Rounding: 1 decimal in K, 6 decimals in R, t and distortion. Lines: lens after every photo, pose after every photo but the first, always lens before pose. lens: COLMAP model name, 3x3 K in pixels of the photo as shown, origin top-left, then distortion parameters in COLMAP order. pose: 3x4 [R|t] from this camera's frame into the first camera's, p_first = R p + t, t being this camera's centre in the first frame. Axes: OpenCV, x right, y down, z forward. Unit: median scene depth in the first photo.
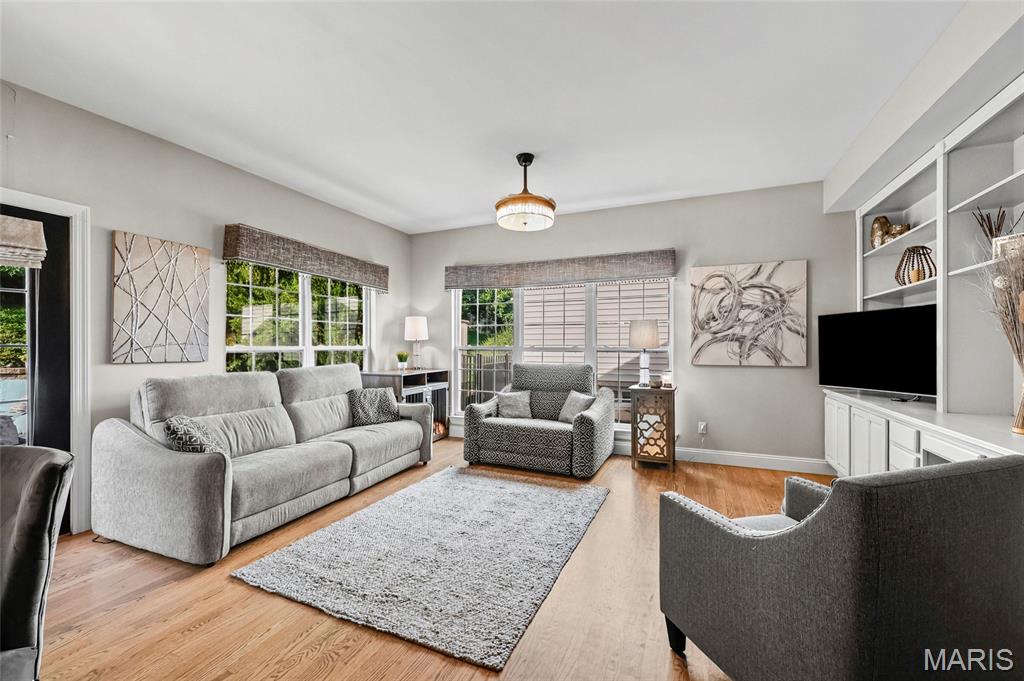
lens RADIAL K [[417.6, 0, 516.0], [0, 417.6, 342.5], [0, 0, 1]] dist [0.000344, 0.000217]
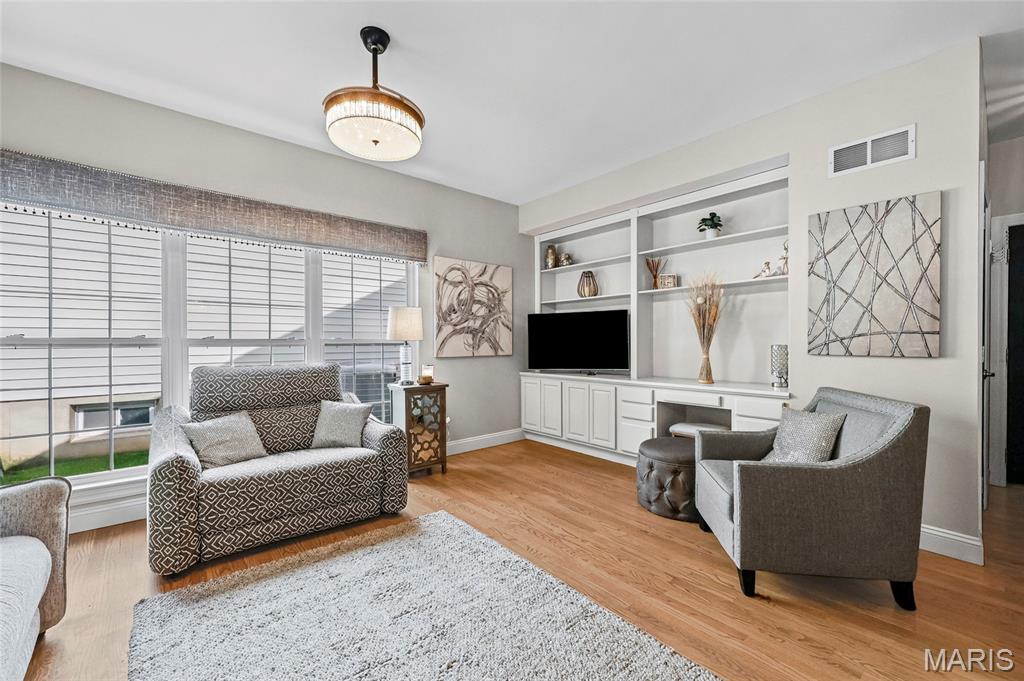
lens RADIAL K [[417.6, 0, 516.0], [0, 417.6, 342.5], [0, 0, 1]] dist [0.000344, 0.000217]
pose [[0.435843, -0.003611, 0.900016, -0.385571], [-0.003414, 0.999978, 0.005665, 0.013560], [-0.900016, -0.005541, 0.435821, 0.444455]]
